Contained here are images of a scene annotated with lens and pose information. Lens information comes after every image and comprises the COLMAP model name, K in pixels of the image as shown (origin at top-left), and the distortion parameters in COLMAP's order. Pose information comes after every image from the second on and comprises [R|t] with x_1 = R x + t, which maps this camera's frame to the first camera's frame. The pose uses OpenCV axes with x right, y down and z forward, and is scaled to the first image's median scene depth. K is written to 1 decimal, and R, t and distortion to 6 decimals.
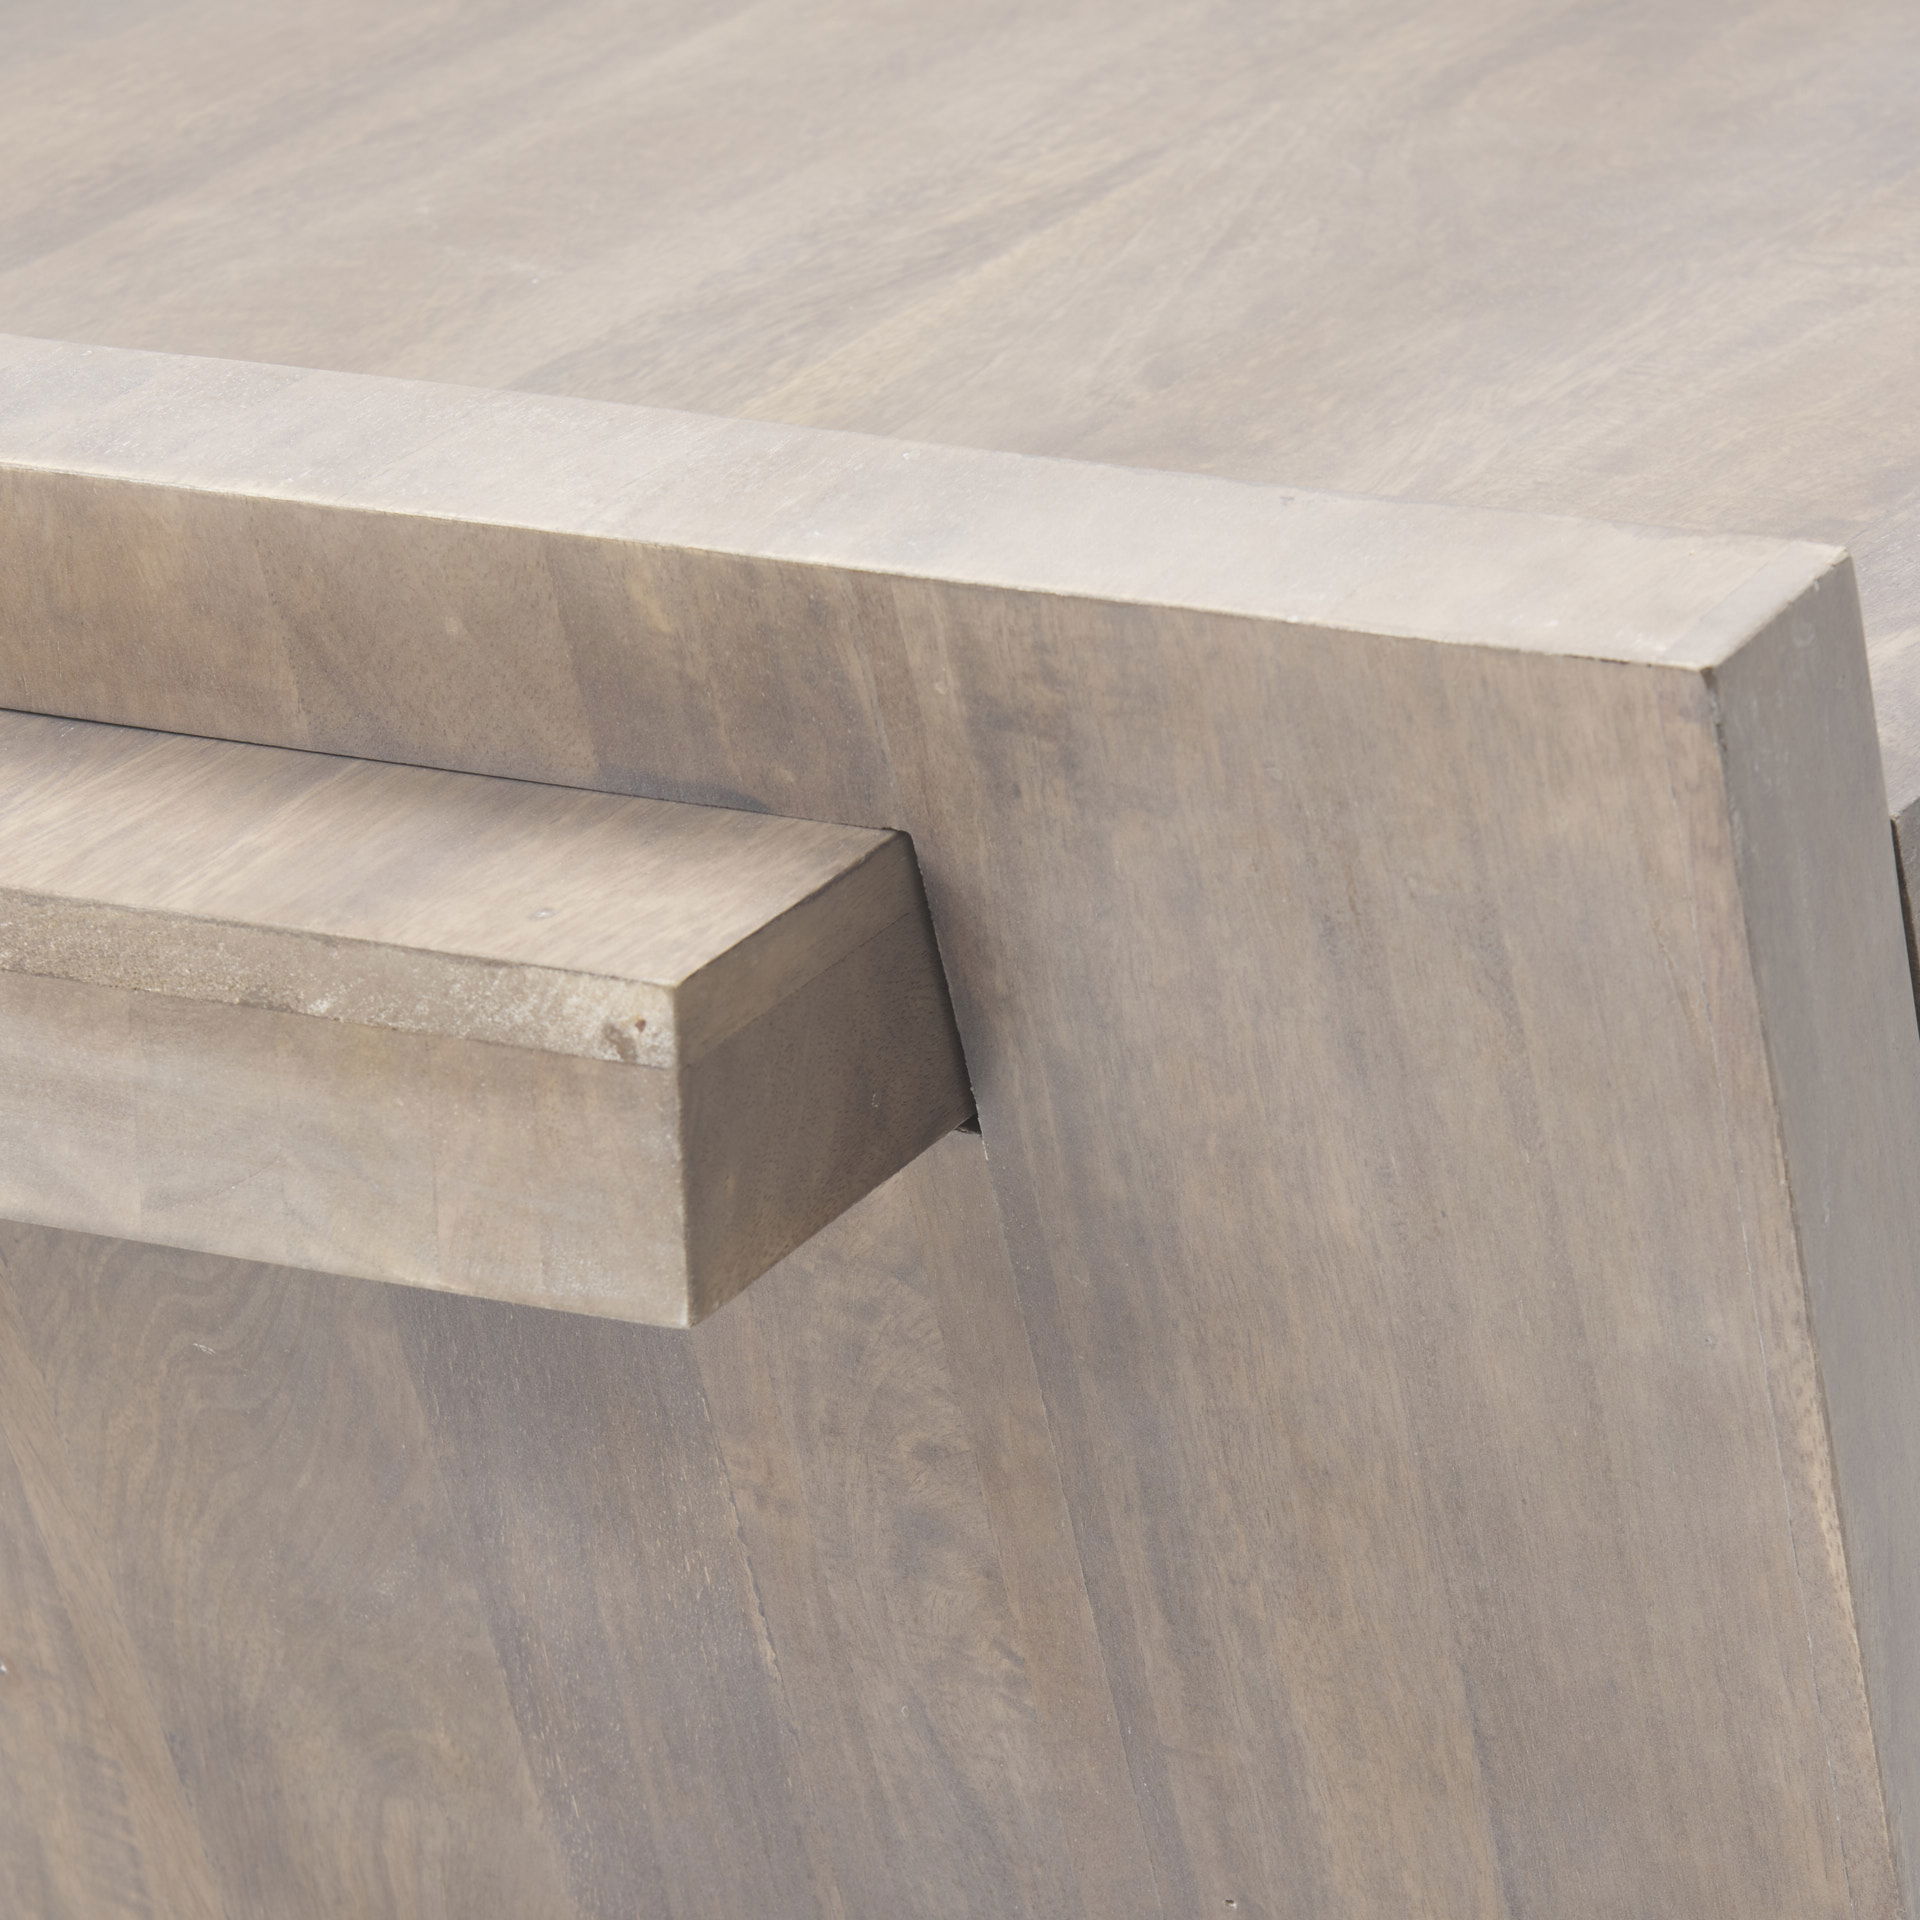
lens RADIAL K [[6679.9, 0, 956.9], [0, 6679.9, 1086.6], [0, 0, 1]] dist [0.075753, 2.524850]
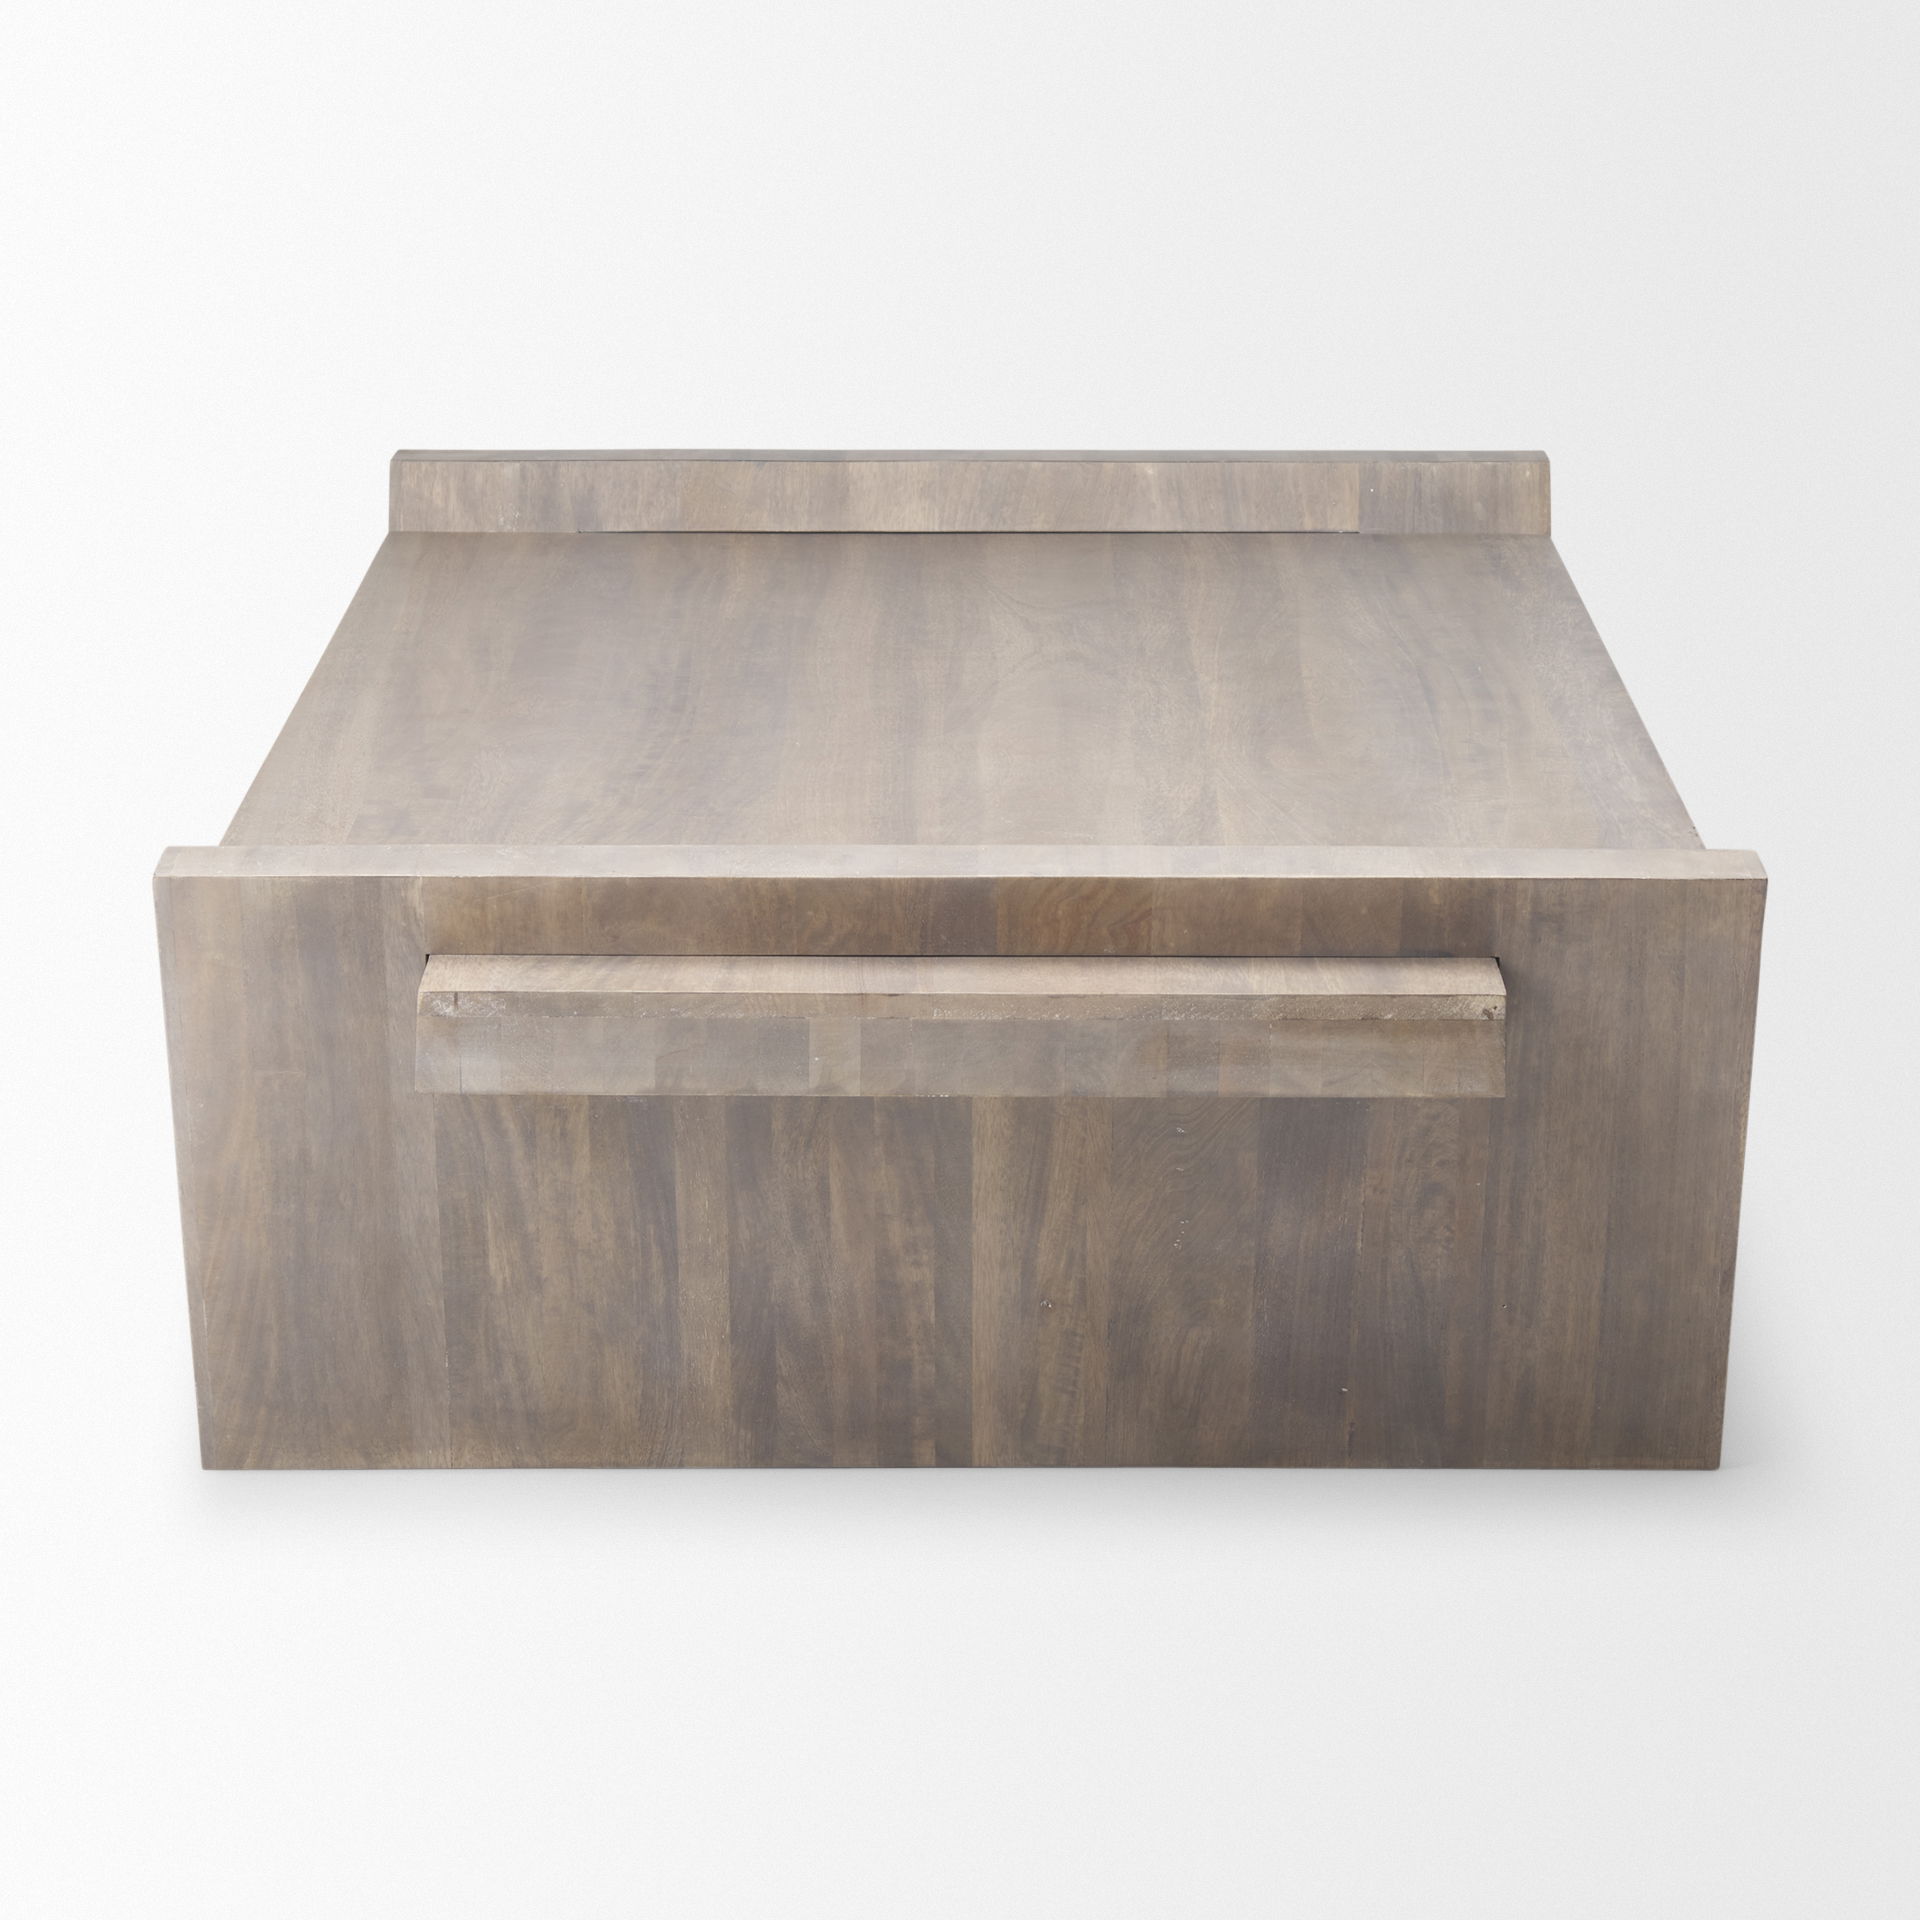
lens RADIAL K [[4550.9, 0, 692.8], [0, 4550.9, 956.4], [0, 0, 1]] dist [0.235934, 0.355281]
pose [[0.916664, -0.085397, 0.390428, -1.274833], [0.134365, 0.985891, -0.099828, 0.137447], [-0.376394, 0.143968, 0.915205, -0.973469]]
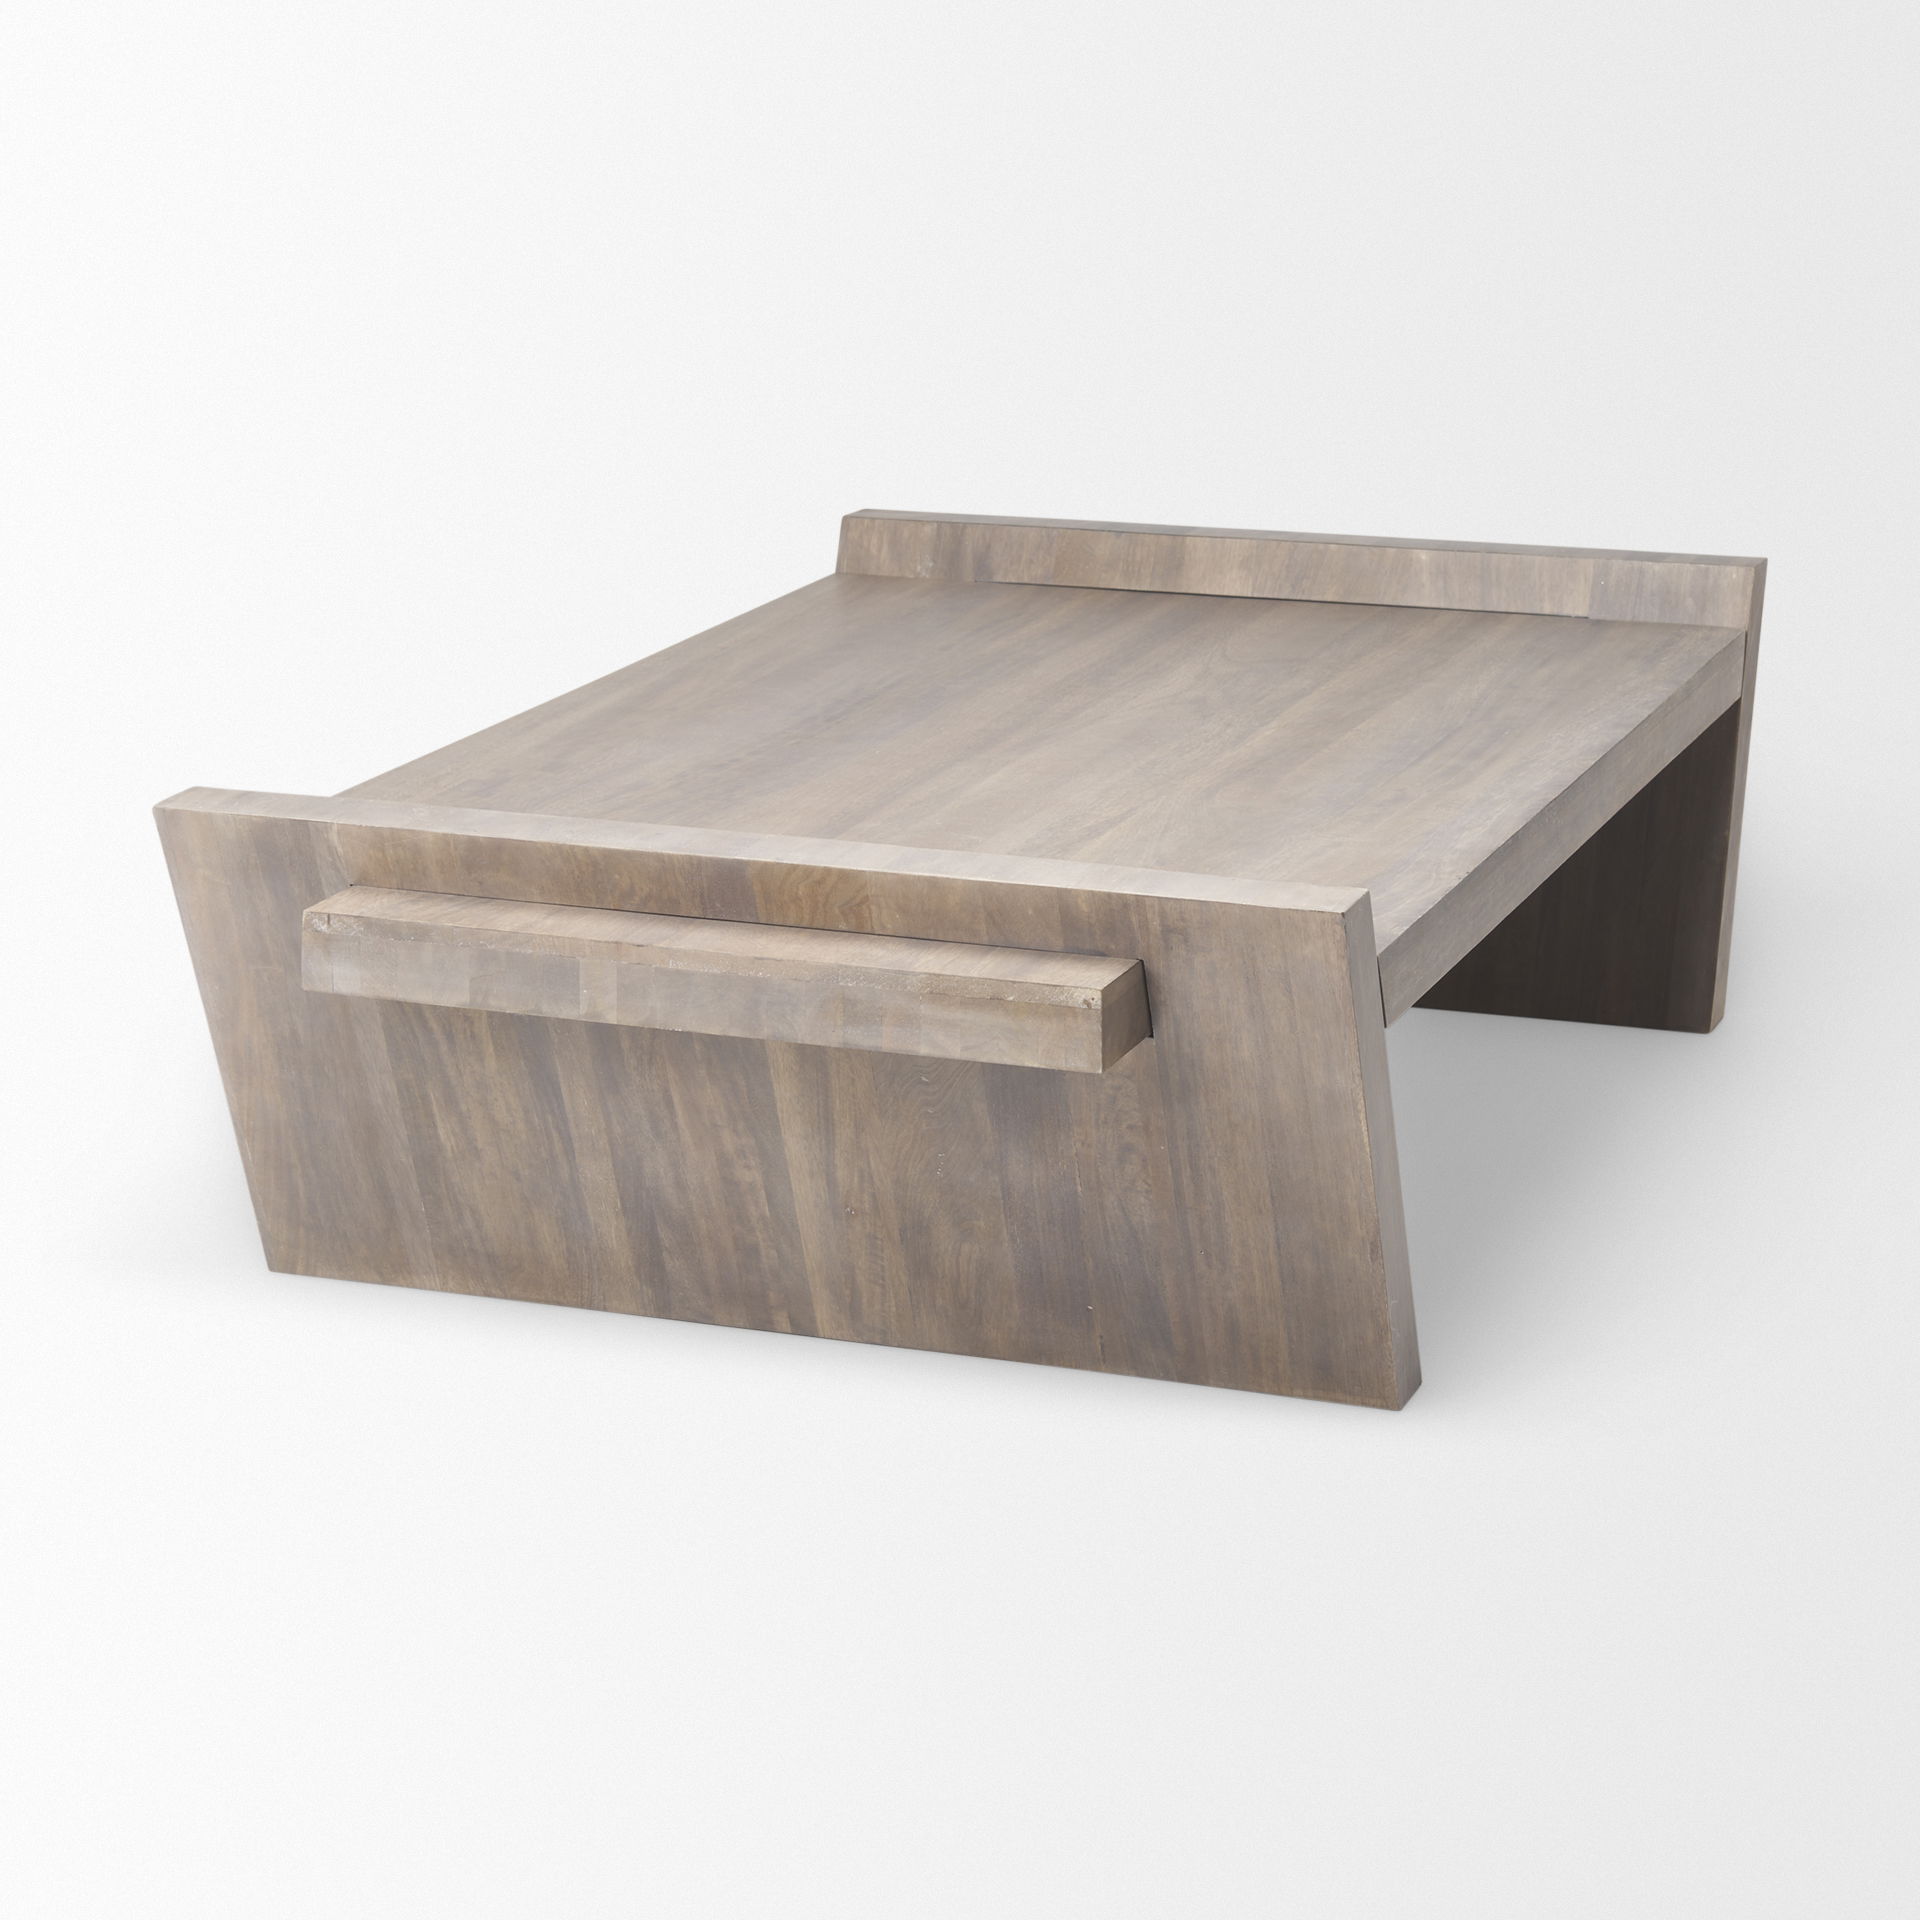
lens RADIAL K [[3651.3, 0, 966.0], [0, 3651.3, 918.8], [0, 0, 1]] dist [0.240625, 0.139450]
pose [[0.995627, -0.000947, 0.093414, -0.321041], [0.012645, 0.992112, -0.124714, 0.213214], [-0.092559, 0.125350, 0.987786, -1.205888]]
